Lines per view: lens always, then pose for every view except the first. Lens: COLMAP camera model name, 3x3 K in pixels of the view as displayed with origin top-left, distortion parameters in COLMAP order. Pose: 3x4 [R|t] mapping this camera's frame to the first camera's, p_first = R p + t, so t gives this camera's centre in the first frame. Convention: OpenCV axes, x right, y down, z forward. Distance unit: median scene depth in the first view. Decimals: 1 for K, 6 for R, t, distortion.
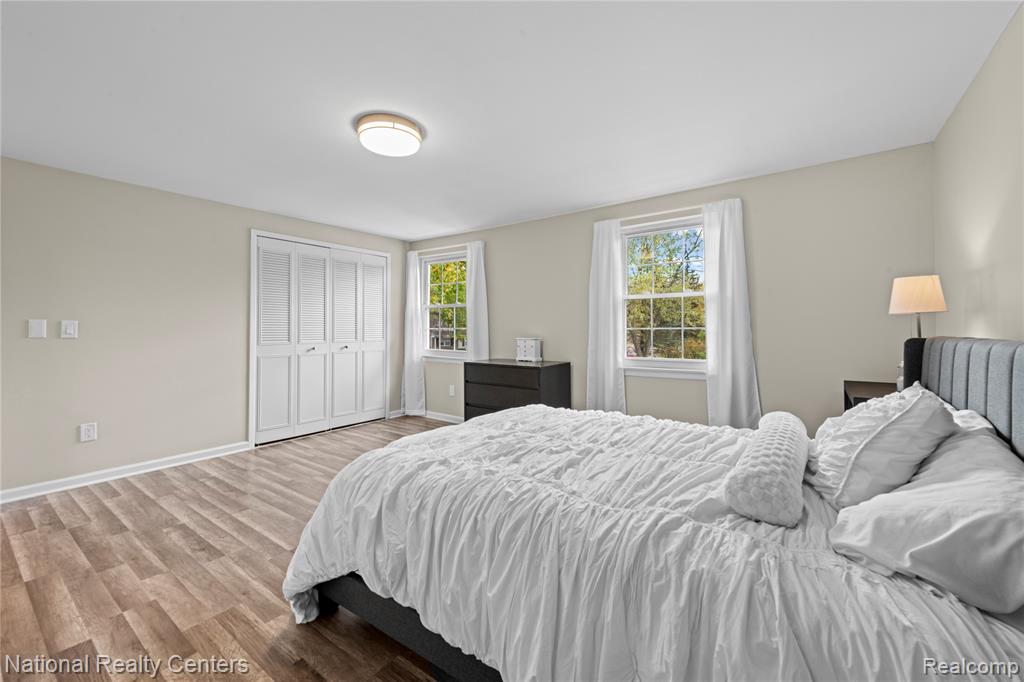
lens RADIAL K [[402.9, 0, 512.5], [0, 402.9, 337.9], [0, 0, 1]] dist [0.004179, -0.000068]
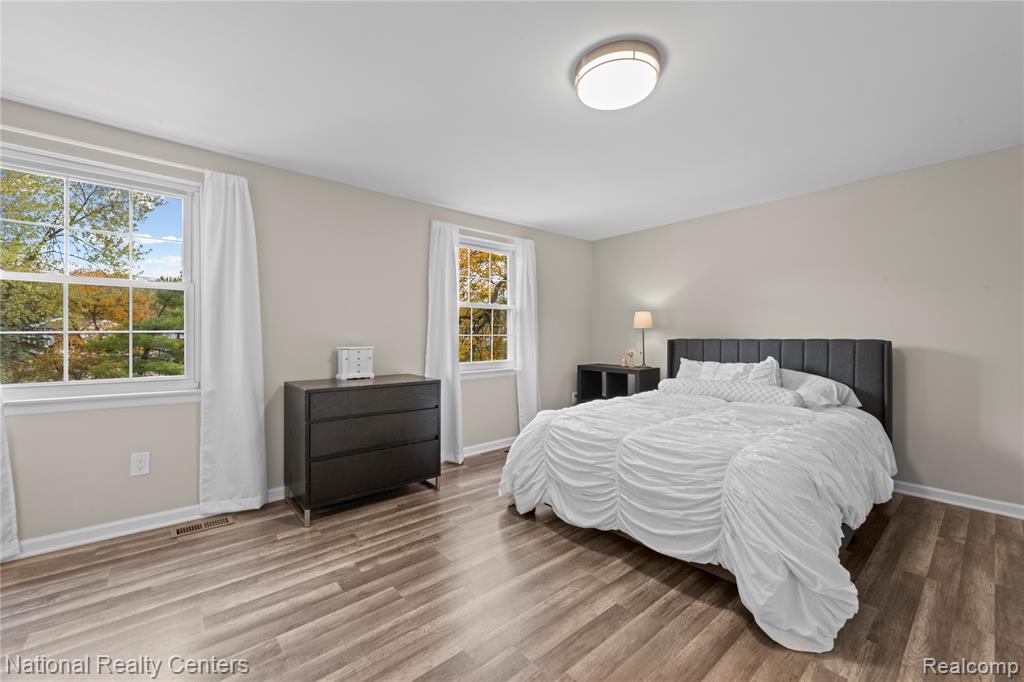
lens RADIAL K [[402.9, 0, 513.0], [0, 402.9, 342.1], [0, 0, 1]] dist [0.004179, -0.000068]
pose [[0.242773, -0.015630, 0.969957, -0.658736], [0.013239, 0.999830, 0.012798, -0.015315], [-0.969993, 0.009734, 0.242938, 0.603486]]
